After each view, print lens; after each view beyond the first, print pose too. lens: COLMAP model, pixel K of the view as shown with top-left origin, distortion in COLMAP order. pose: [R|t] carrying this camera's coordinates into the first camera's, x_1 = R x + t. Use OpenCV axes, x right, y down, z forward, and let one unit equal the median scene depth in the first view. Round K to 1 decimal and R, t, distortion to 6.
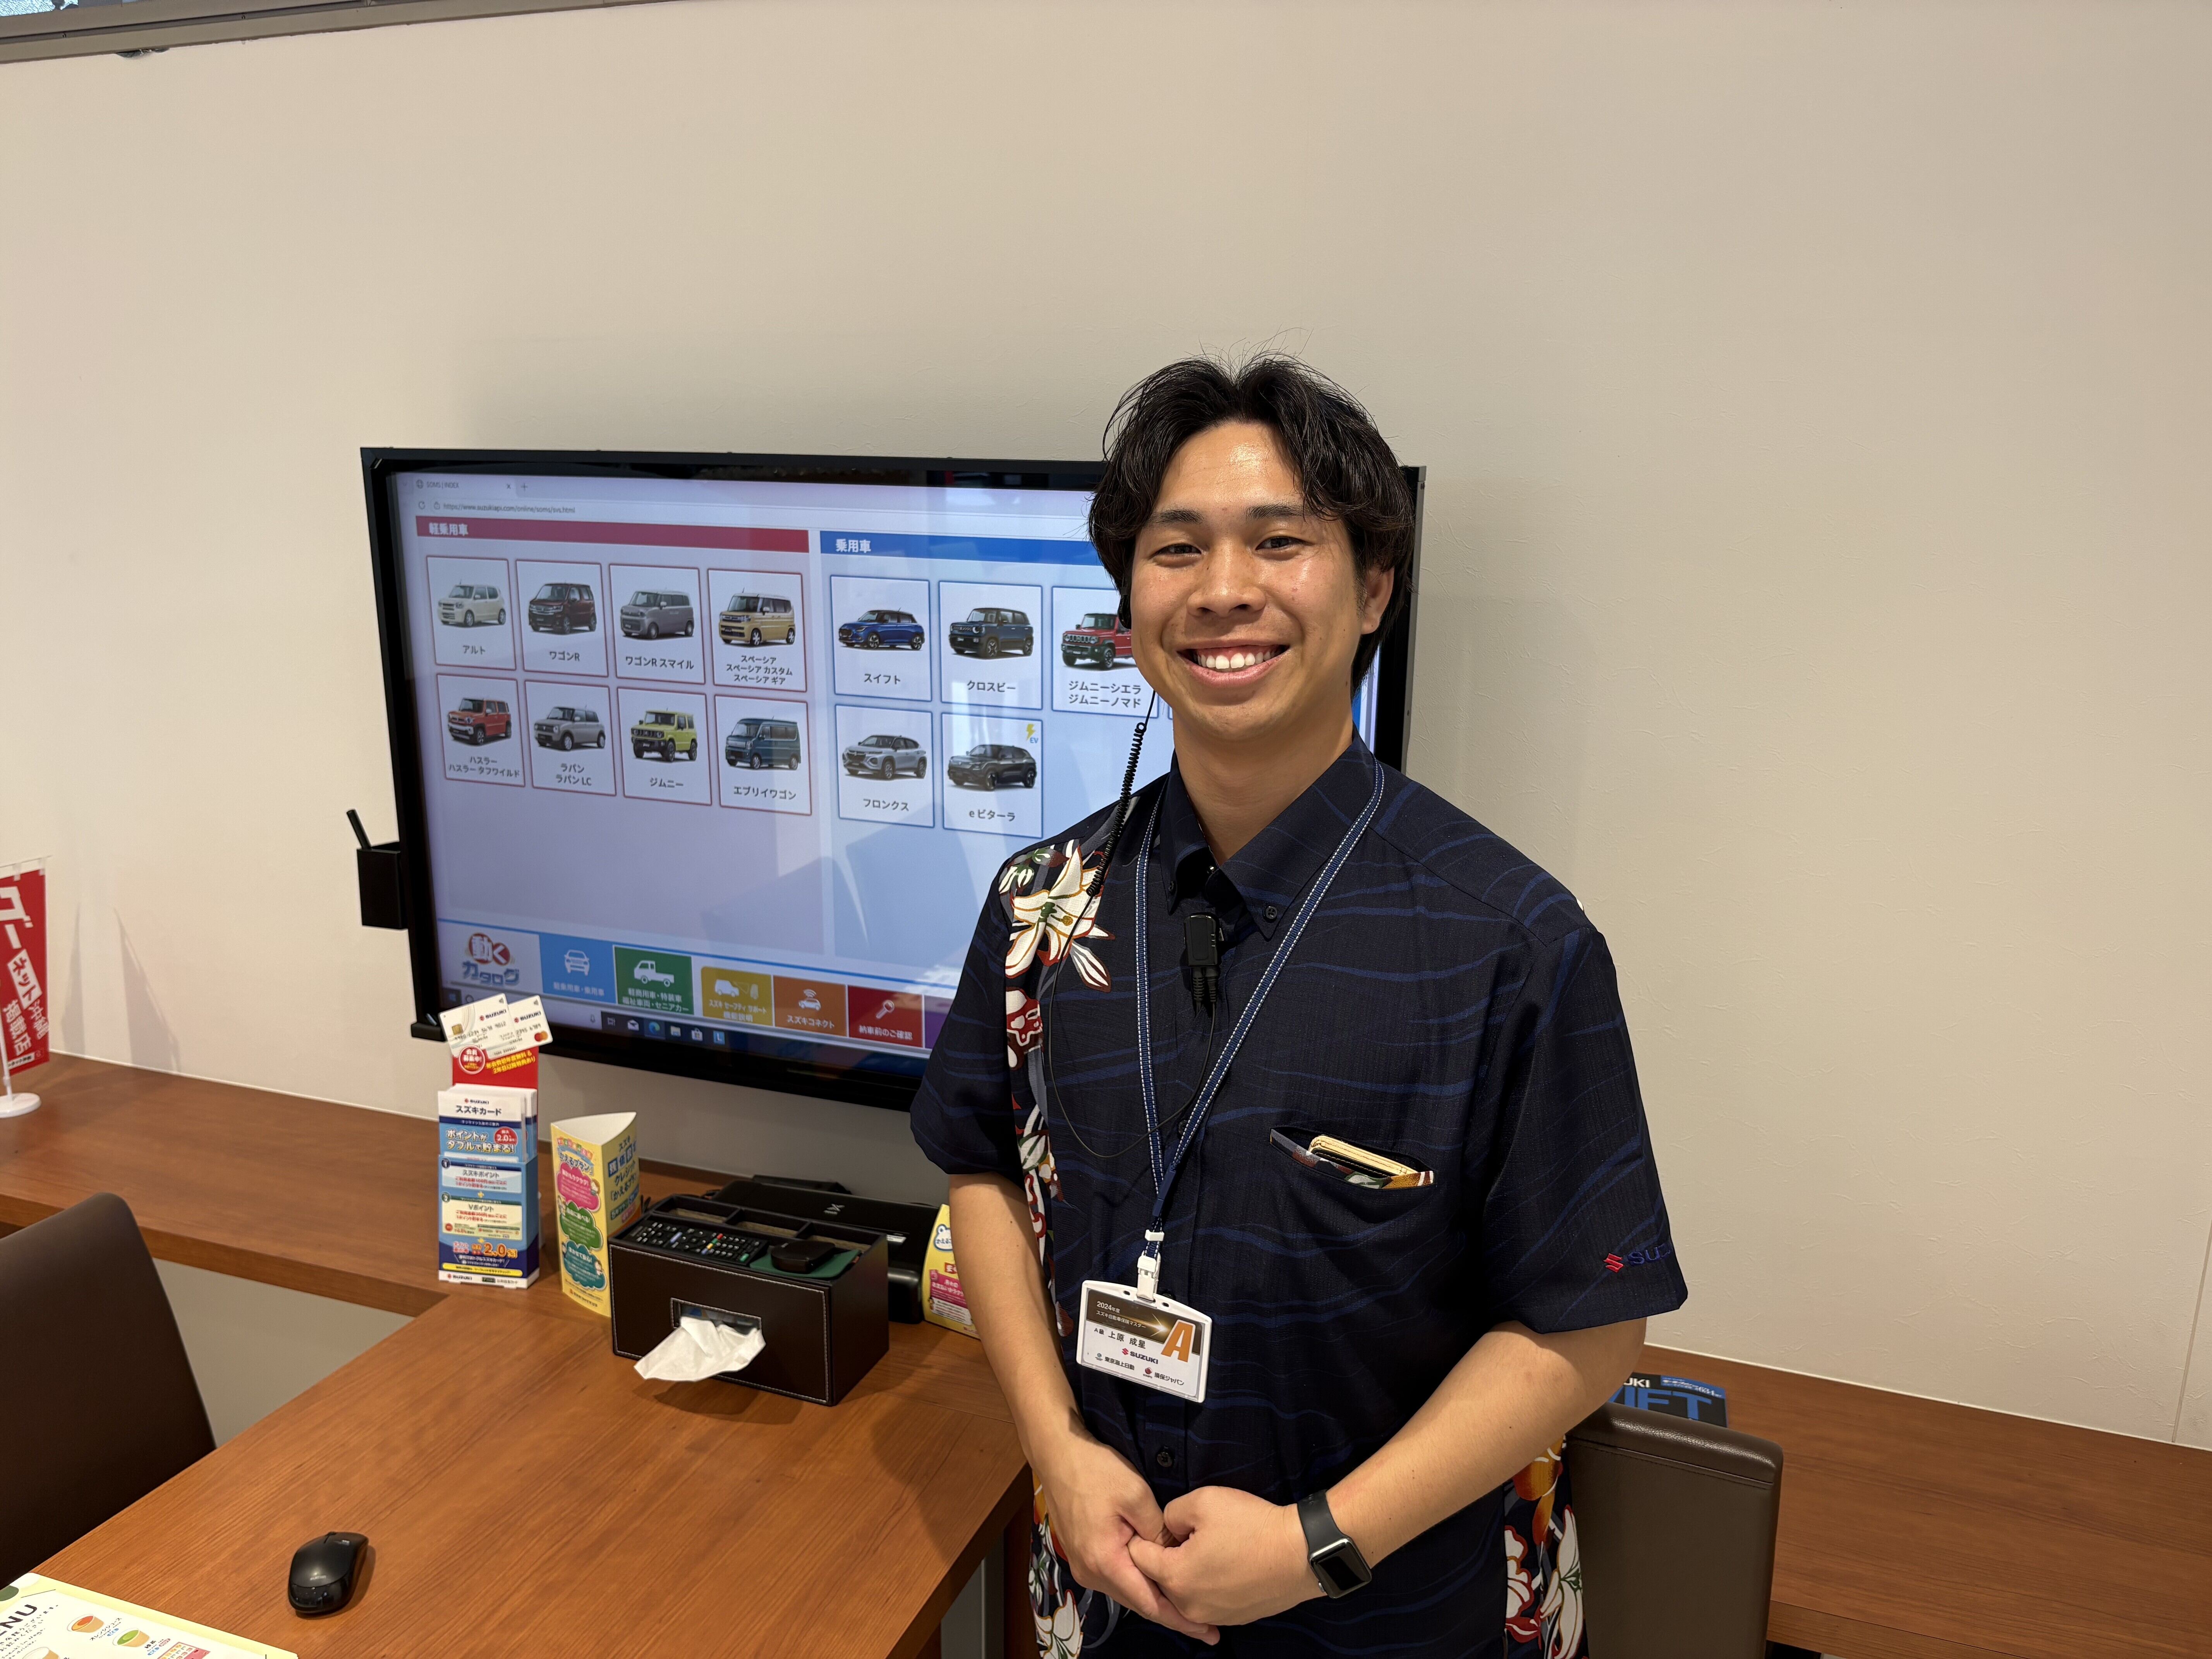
lens RADIAL K [[1630.2, 0, 1152.4], [0, 1630.2, 819.4], [0, 0, 1]] dist [-0.007799, 0.002376]
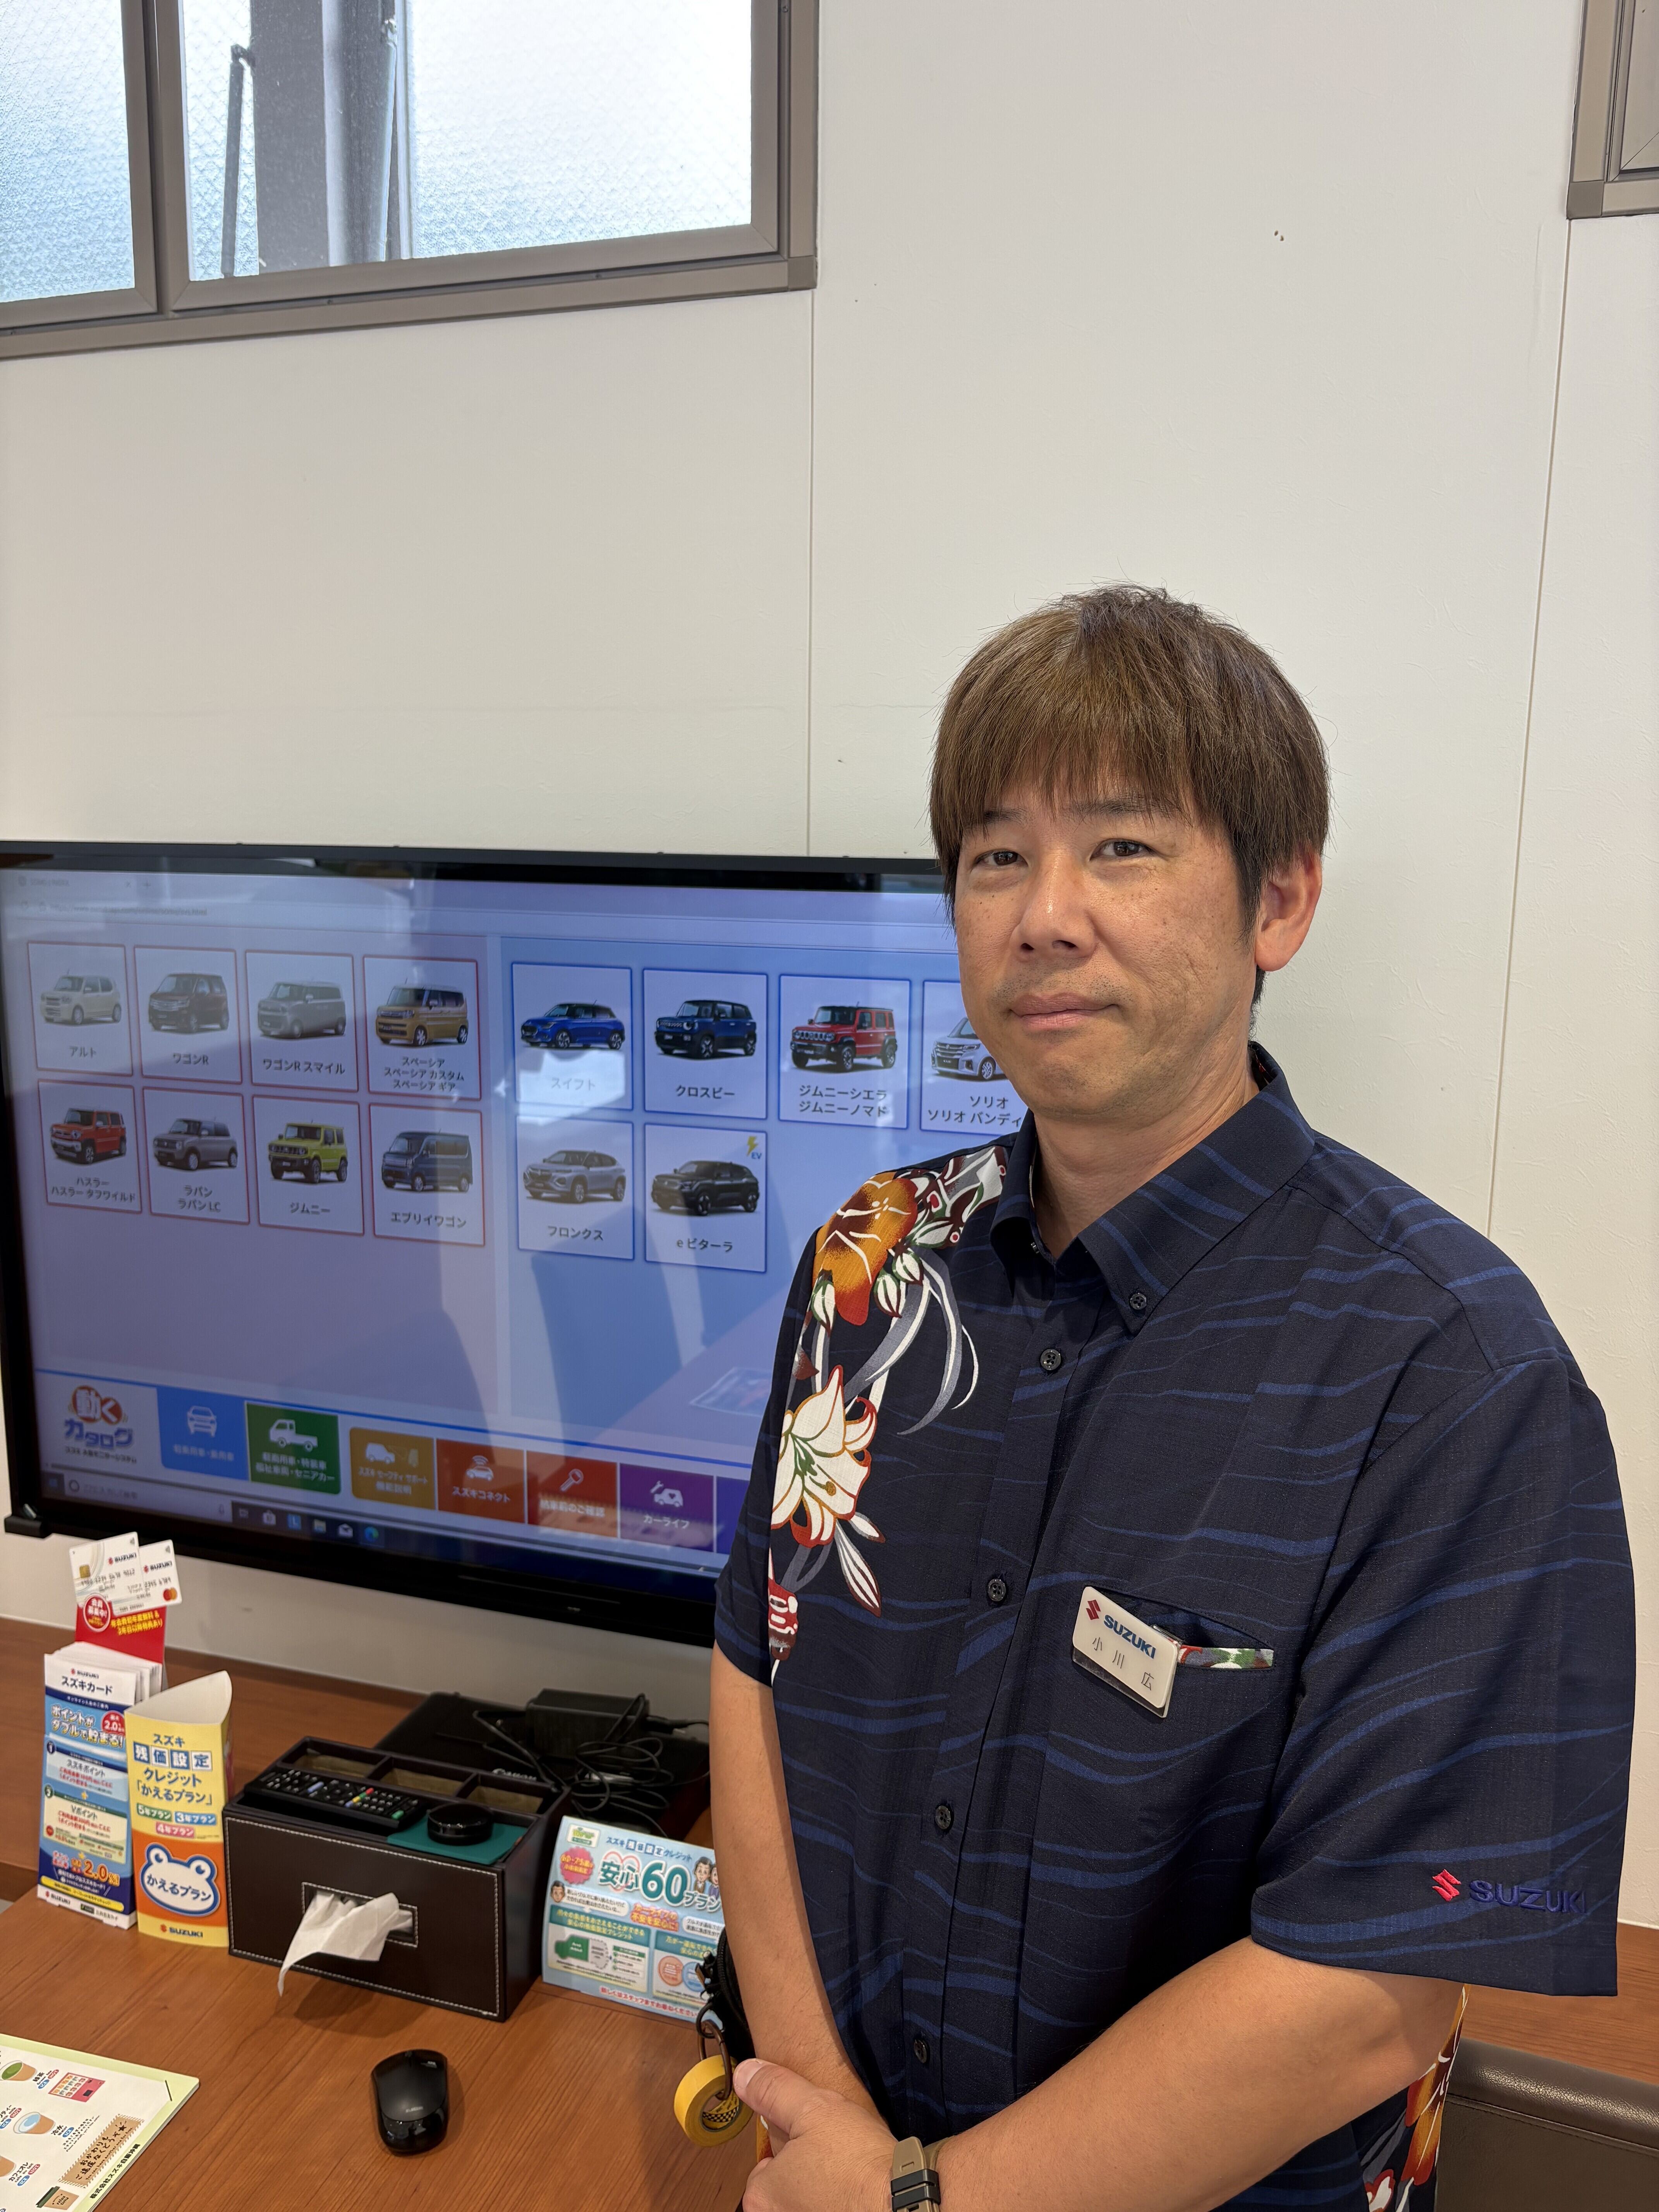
lens RADIAL K [[1630.2, 0, 867.0], [0, 1630.2, 1108.5], [0, 0, 1]] dist [-0.007799, 0.002376]
pose [[0.999399, -0.007354, 0.033870, -0.040097], [0.009477, 0.997972, -0.062949, -0.018507], [-0.033339, 0.063232, 0.997442, 0.151192]]
